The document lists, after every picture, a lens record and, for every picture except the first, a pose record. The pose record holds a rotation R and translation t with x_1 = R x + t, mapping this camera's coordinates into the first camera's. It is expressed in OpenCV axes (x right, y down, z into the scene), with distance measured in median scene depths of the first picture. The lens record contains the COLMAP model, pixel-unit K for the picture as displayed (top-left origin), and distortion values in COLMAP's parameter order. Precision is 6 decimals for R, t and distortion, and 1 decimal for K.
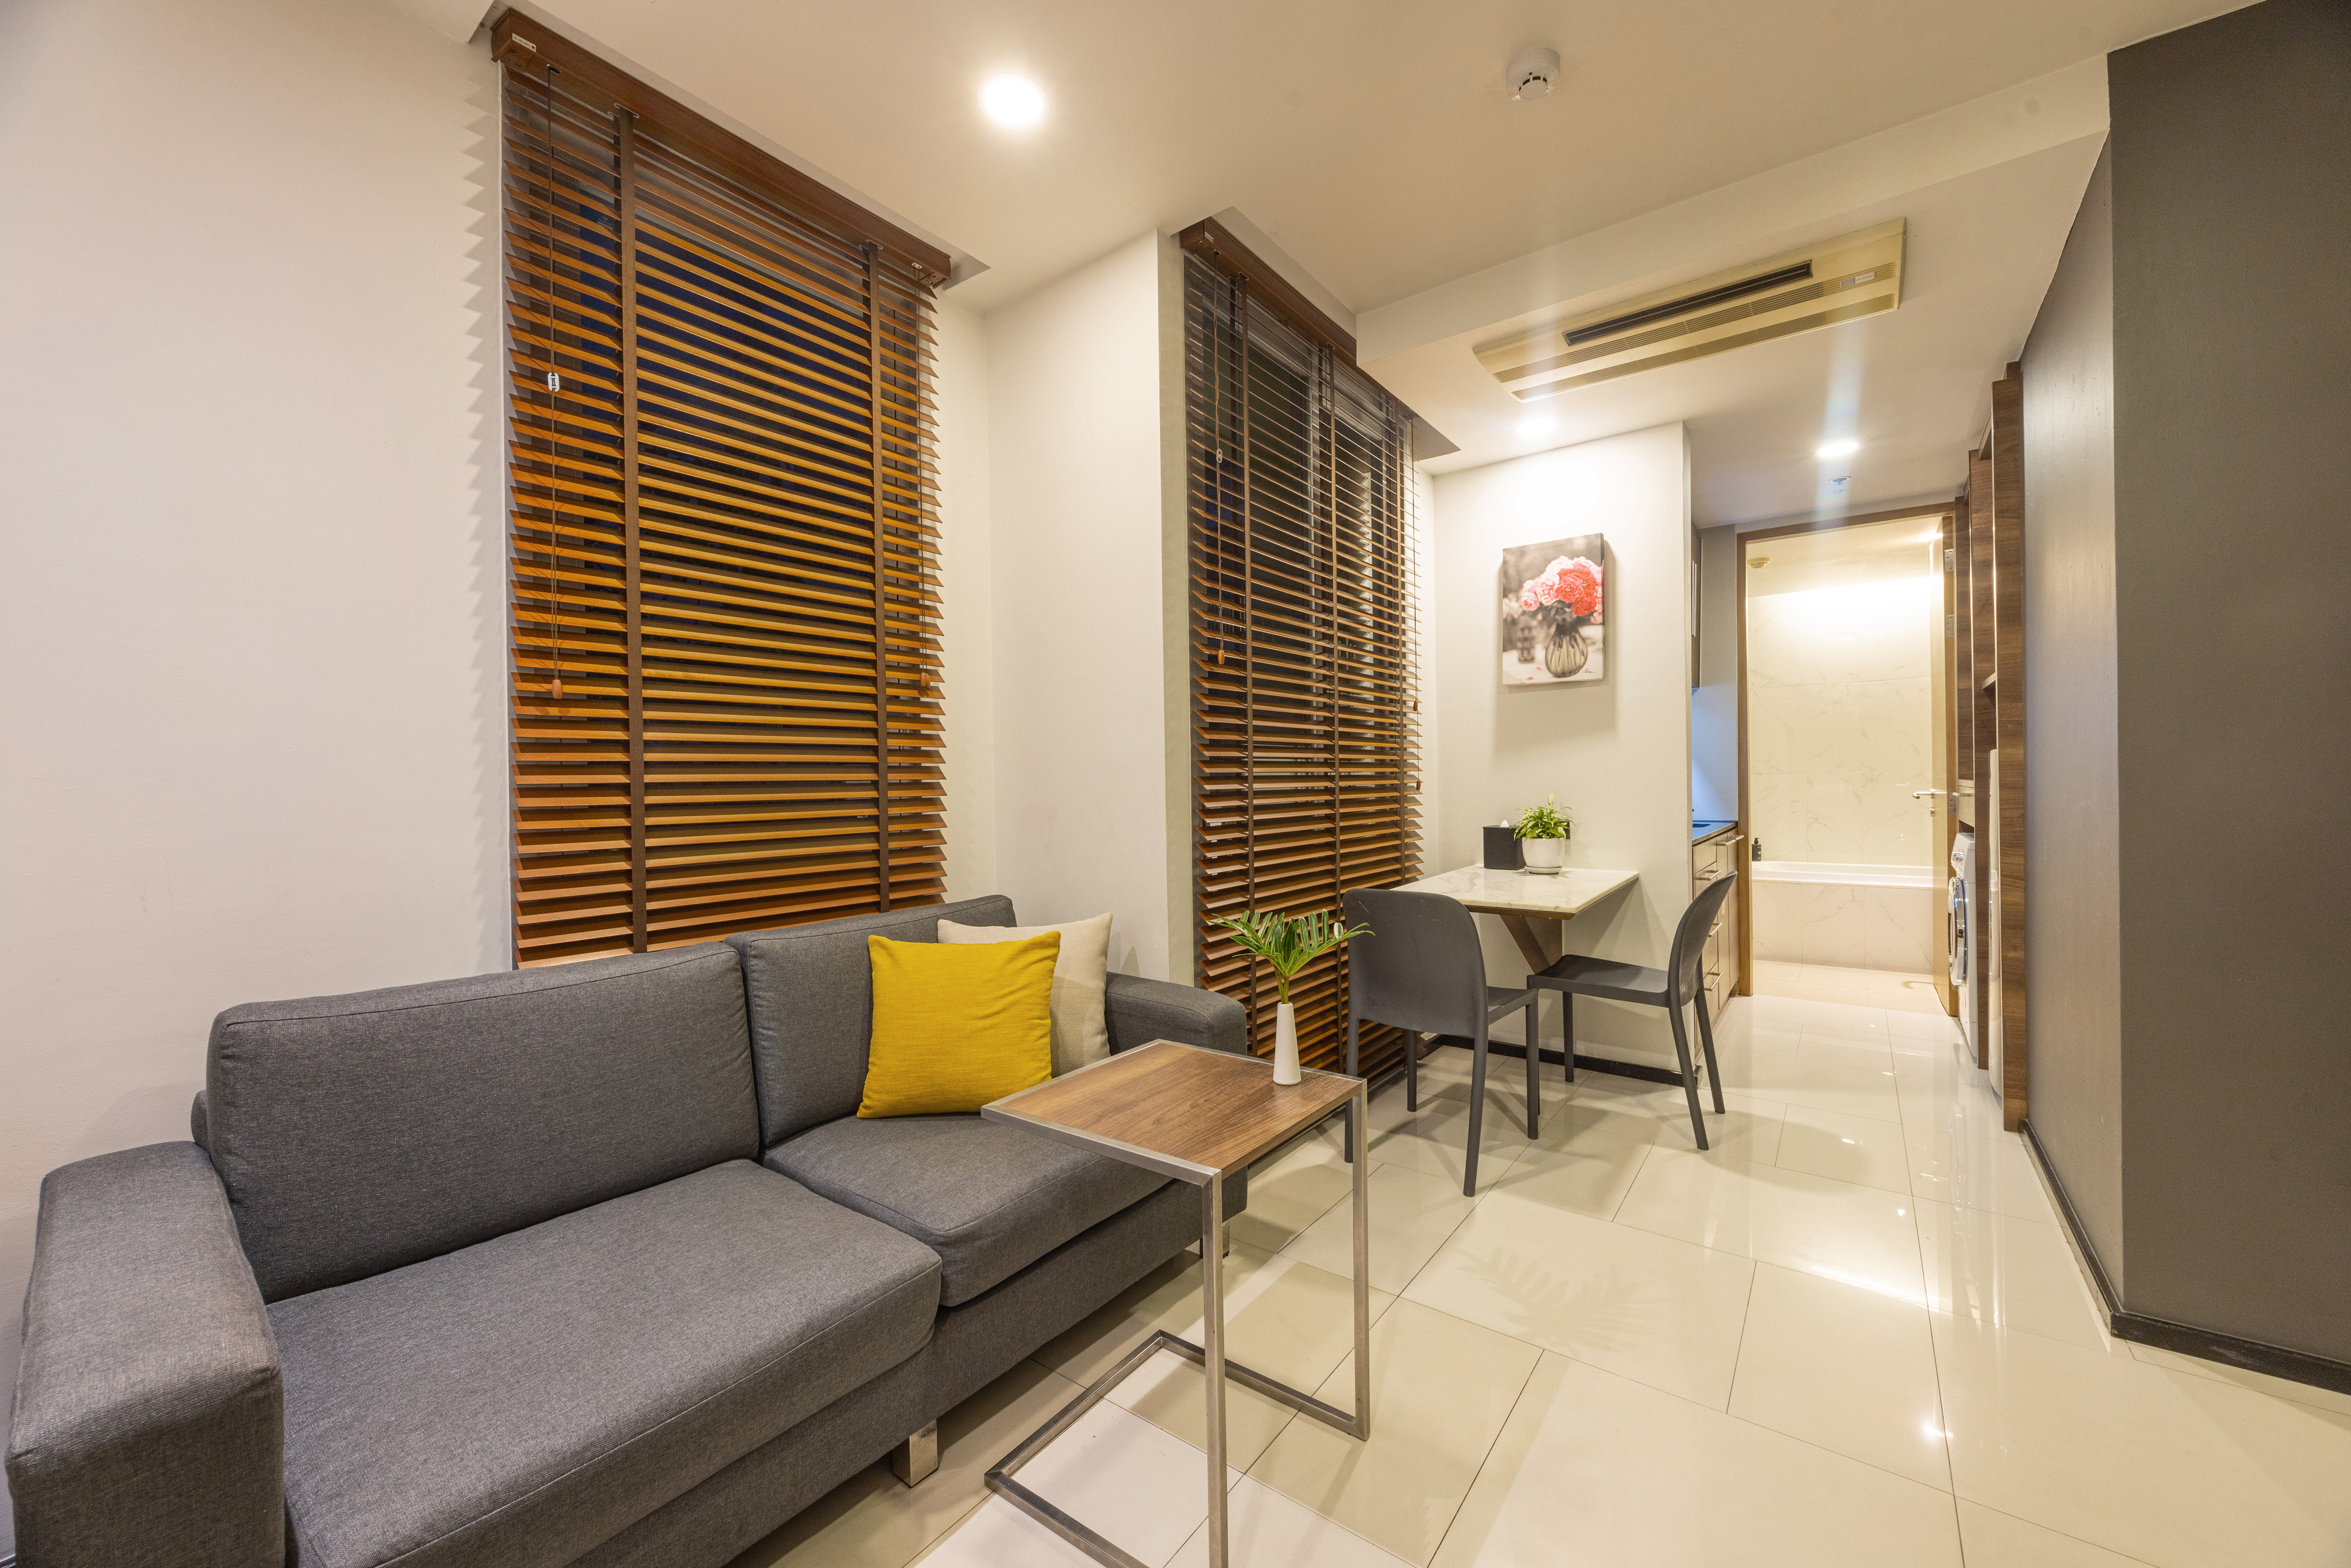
lens RADIAL K [[920.8, 0, 1175.5], [0, 920.8, 784.0], [0, 0, 1]] dist [-0.000676, 0.000056]
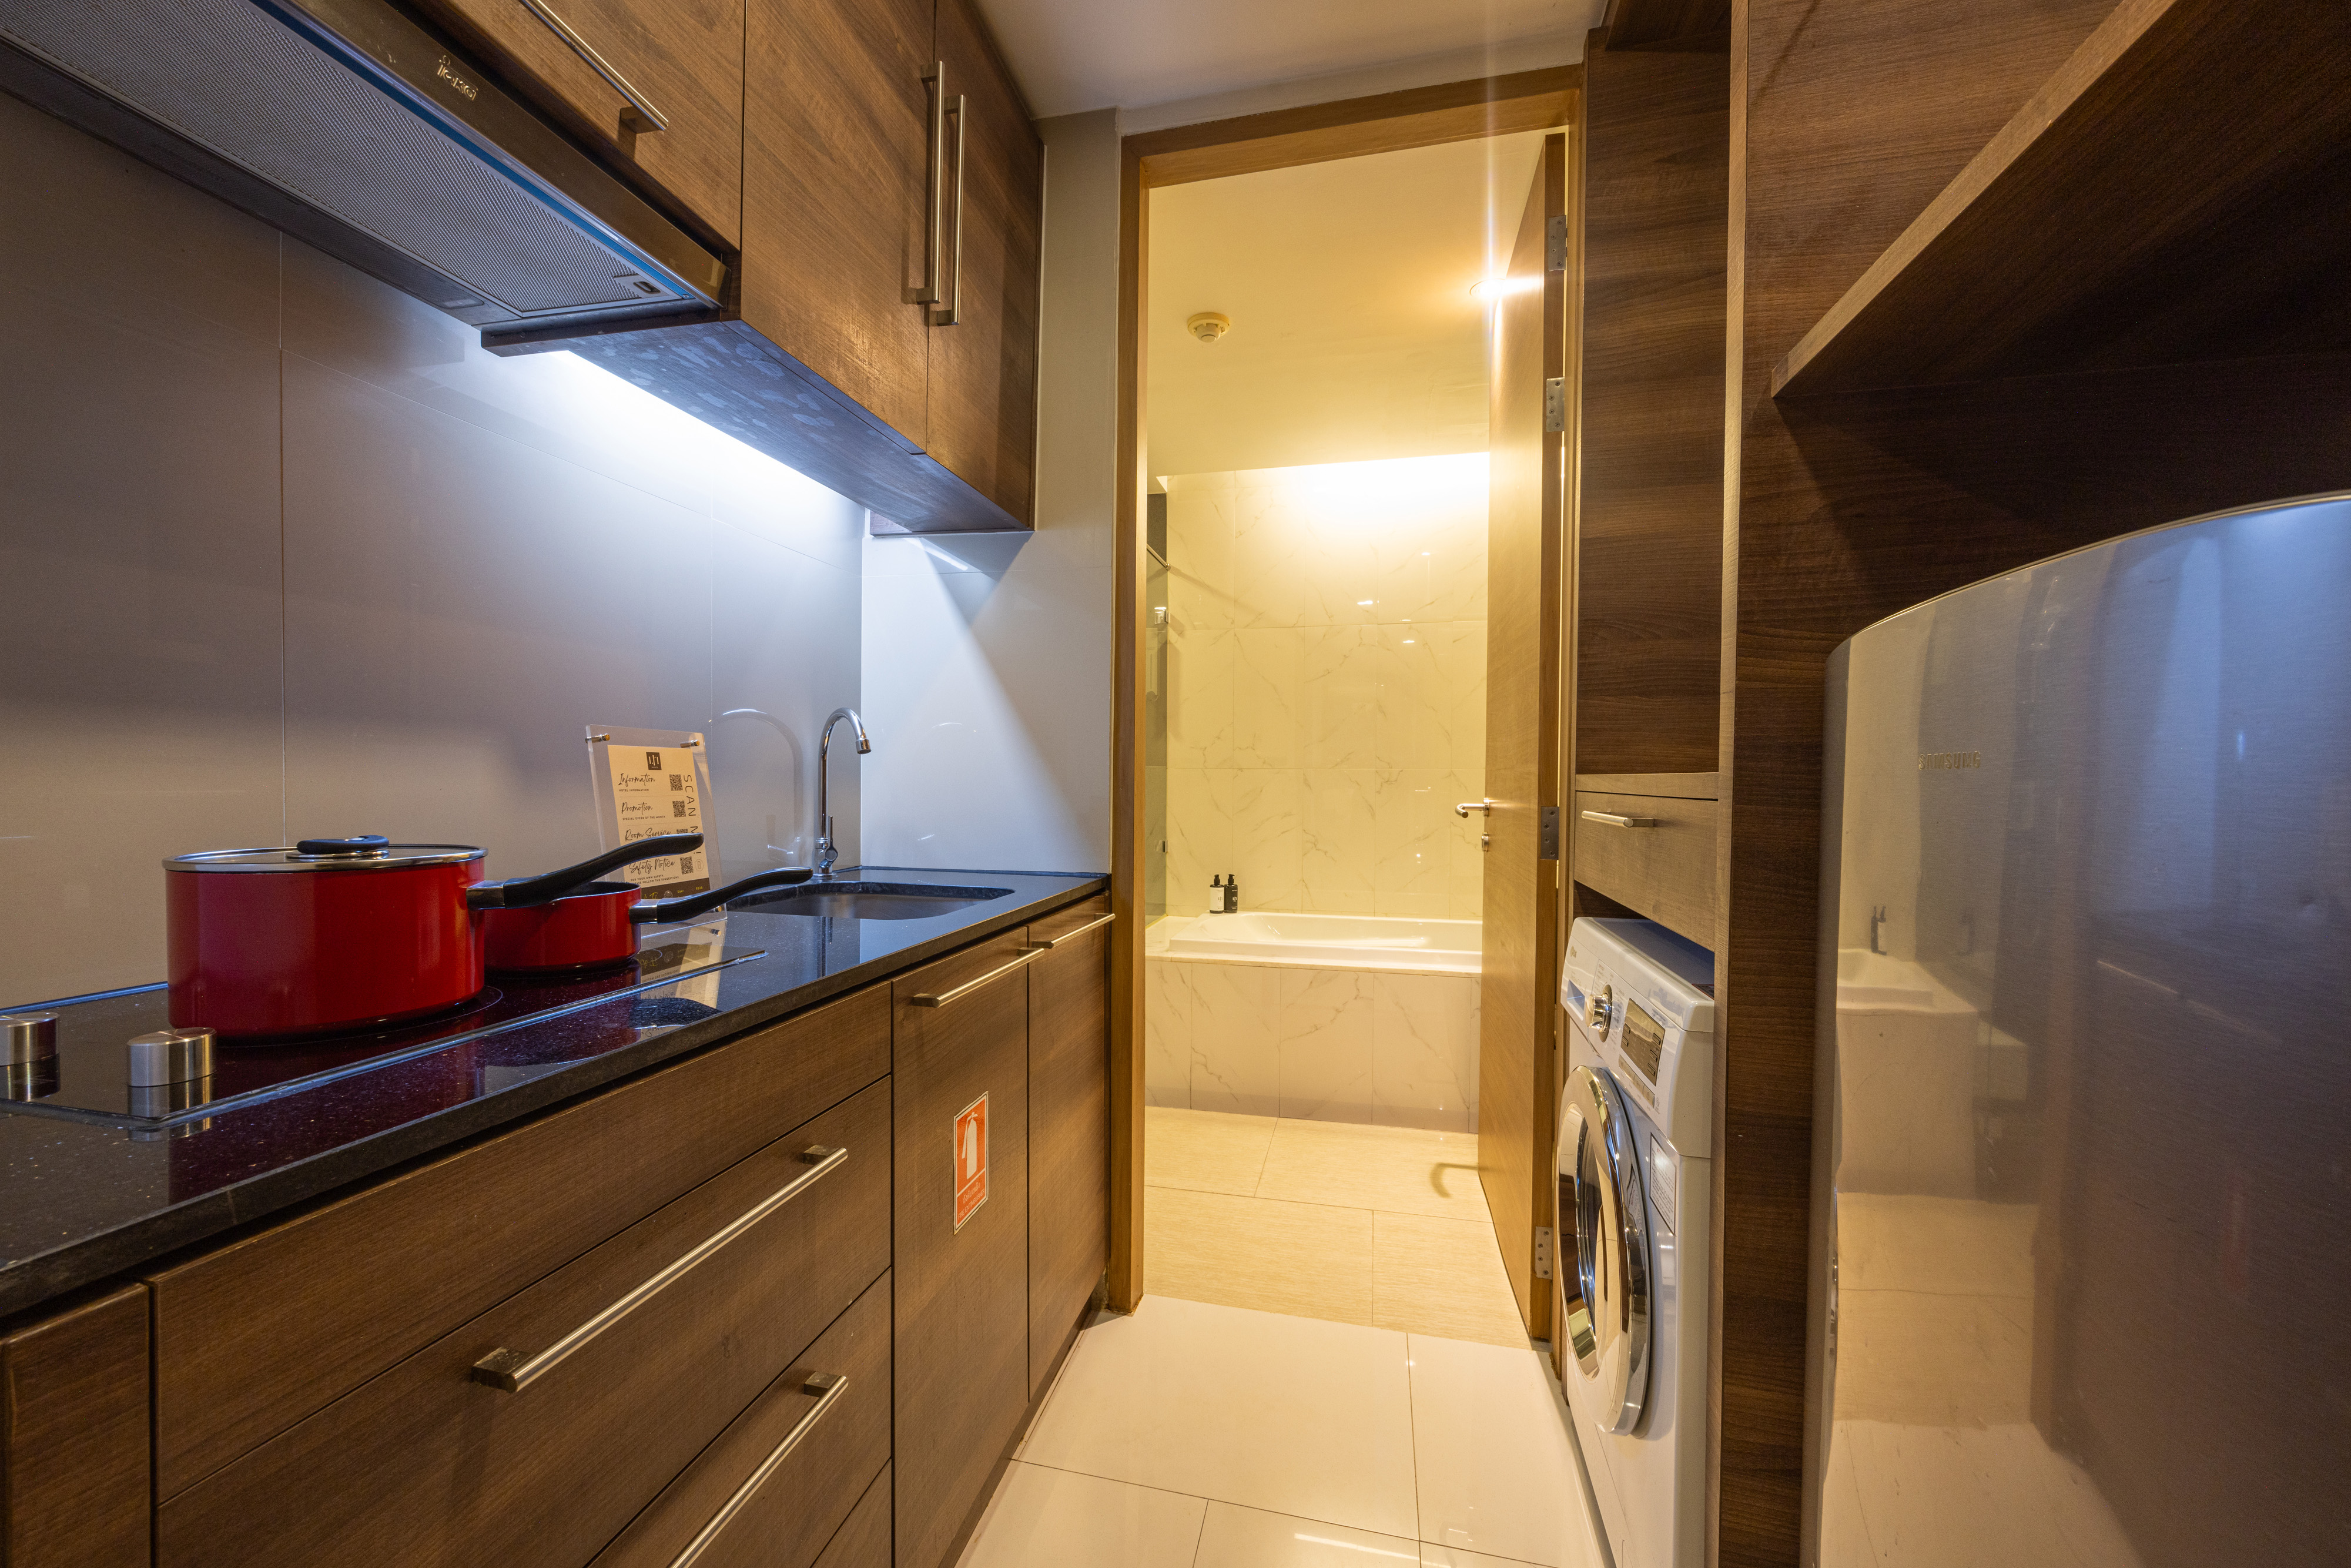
lens RADIAL K [[920.8, 0, 1175.5], [0, 920.8, 784.0], [0, 0, 1]] dist [-0.000676, 0.000056]
pose [[0.911618, 0.019796, 0.410563, 0.473283], [-0.020100, 0.999792, -0.003576, 0.003327], [-0.410548, -0.004993, 0.911825, 0.630289]]
